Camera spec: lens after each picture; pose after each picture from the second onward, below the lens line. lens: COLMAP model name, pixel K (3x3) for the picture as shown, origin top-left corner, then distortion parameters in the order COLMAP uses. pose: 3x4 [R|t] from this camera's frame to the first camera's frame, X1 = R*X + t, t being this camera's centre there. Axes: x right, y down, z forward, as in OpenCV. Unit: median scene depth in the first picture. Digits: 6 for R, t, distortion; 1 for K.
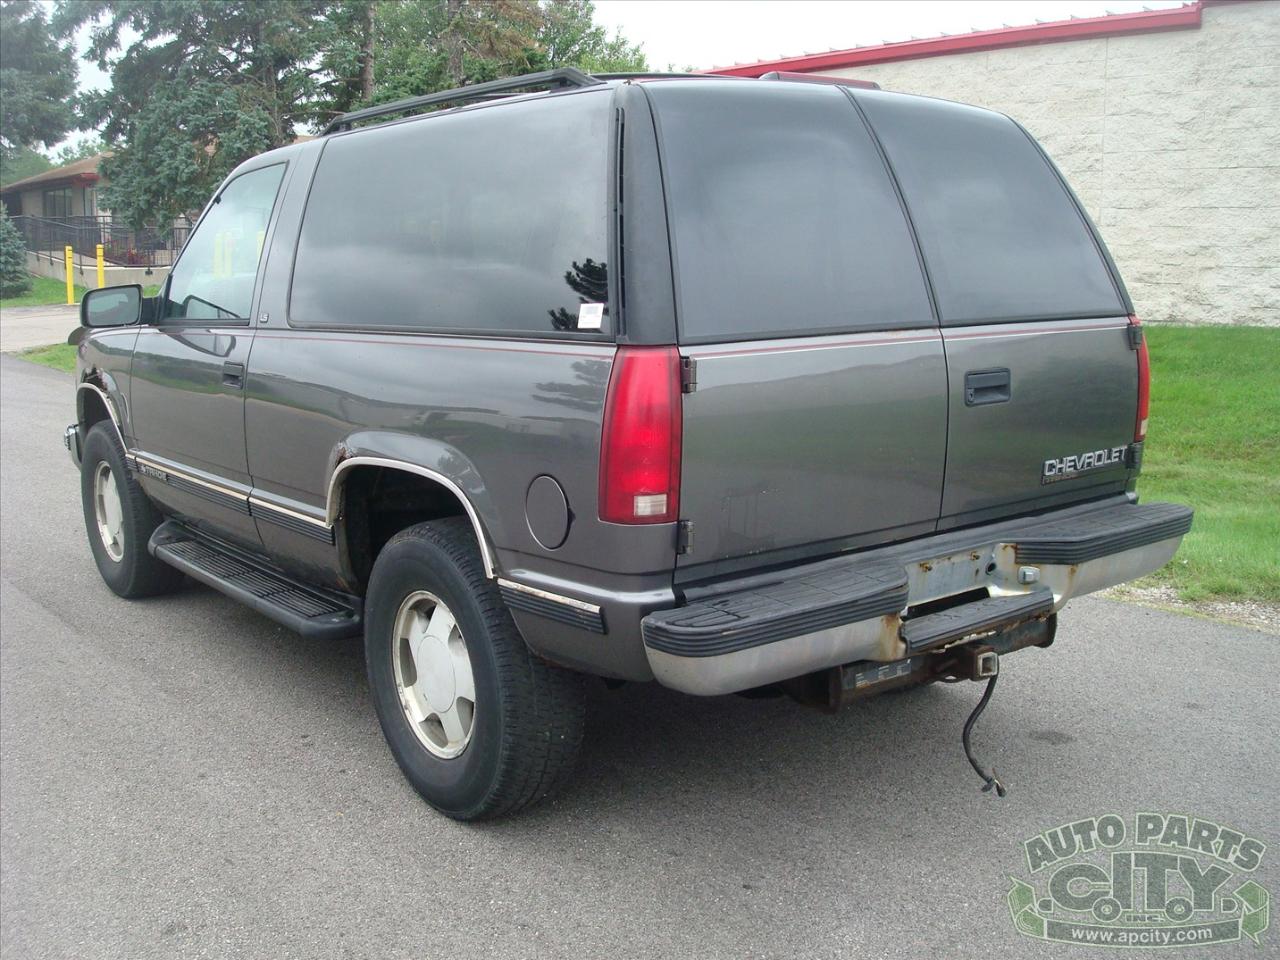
lens RADIAL K [[1360.7, 0, 618.0], [0, 1360.7, 484.7], [0, 0, 1]] dist [-0.098019, -0.047544]
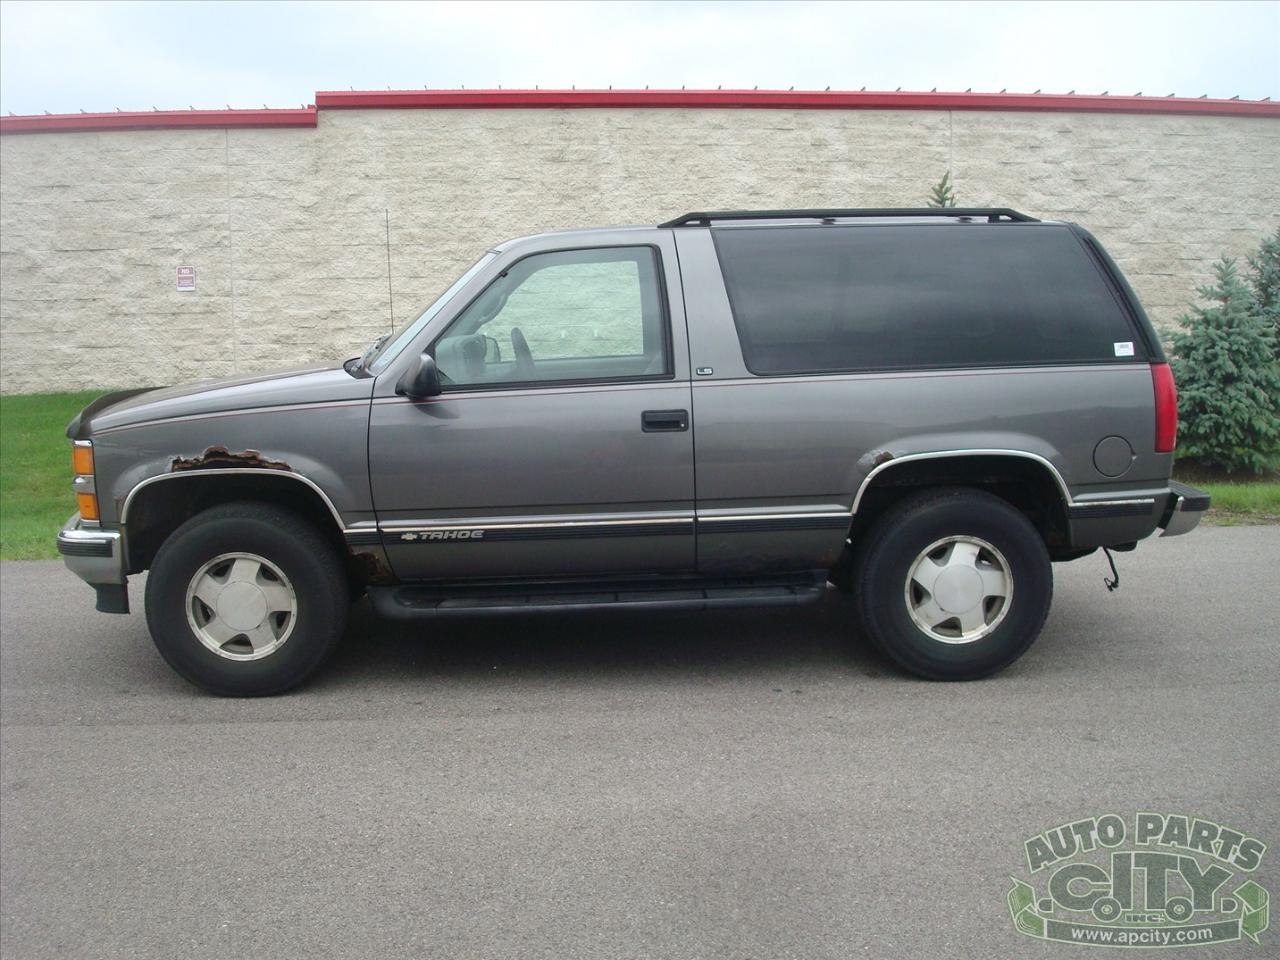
lens RADIAL K [[1360.9, 0, 620.6], [0, 1360.9, 486.0], [0, 0, 1]] dist [-0.095134, -0.054616]
pose [[0.568441, -0.111725, 0.815103, -1.073860], [0.152501, 0.987876, 0.029054, -0.053139], [-0.808467, 0.107788, 0.578587, 0.277355]]
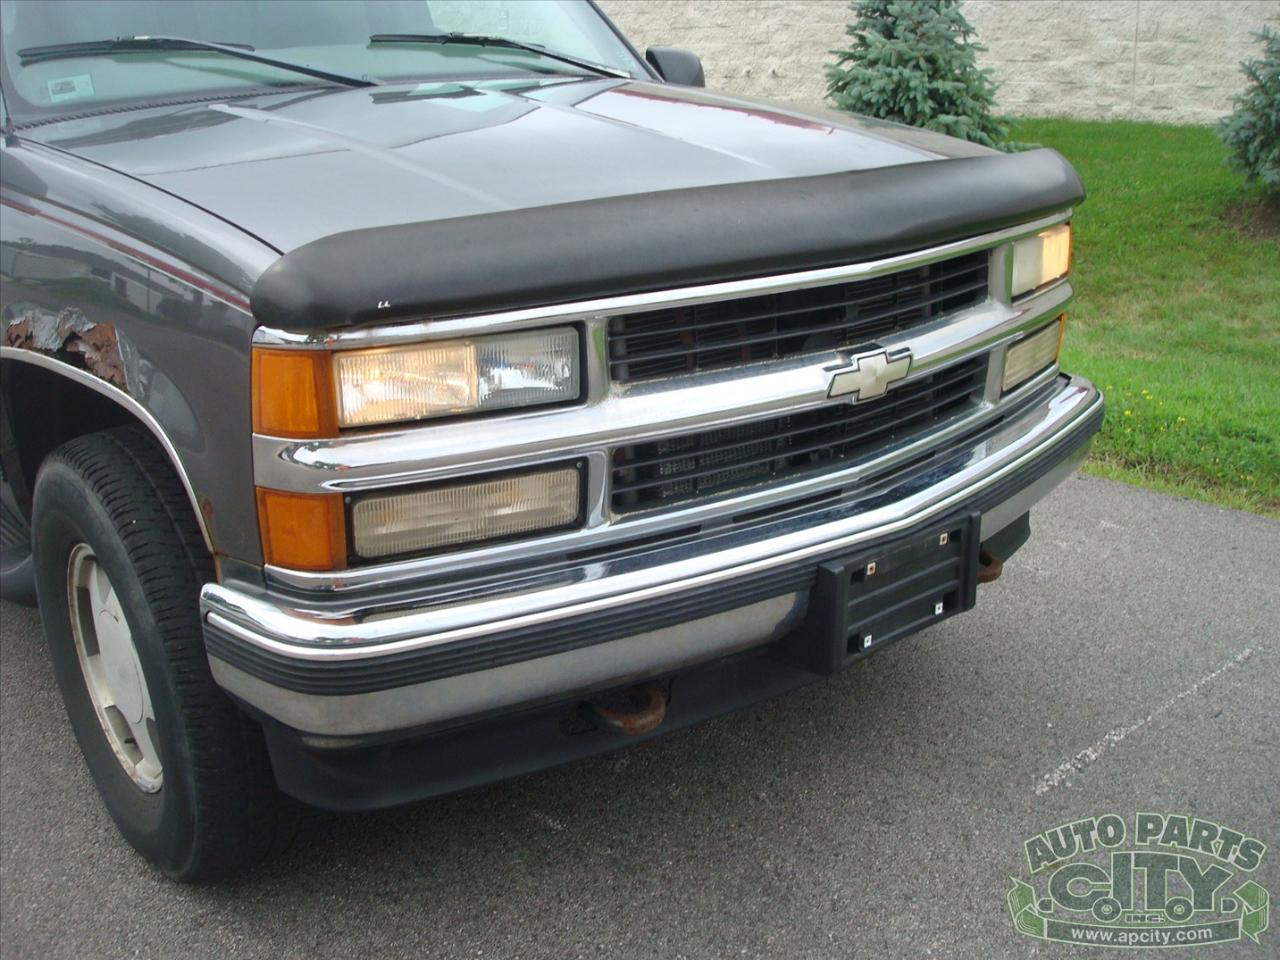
lens RADIAL K [[1360.9, 0, 620.6], [0, 1360.9, 486.0], [0, 0, 1]] dist [-0.095134, -0.054616]
pose [[0.997213, -0.037415, 0.064555, 0.952192], [0.028462, 0.990517, 0.134410, 0.173172], [-0.068971, -0.132198, 0.988821, -0.888741]]
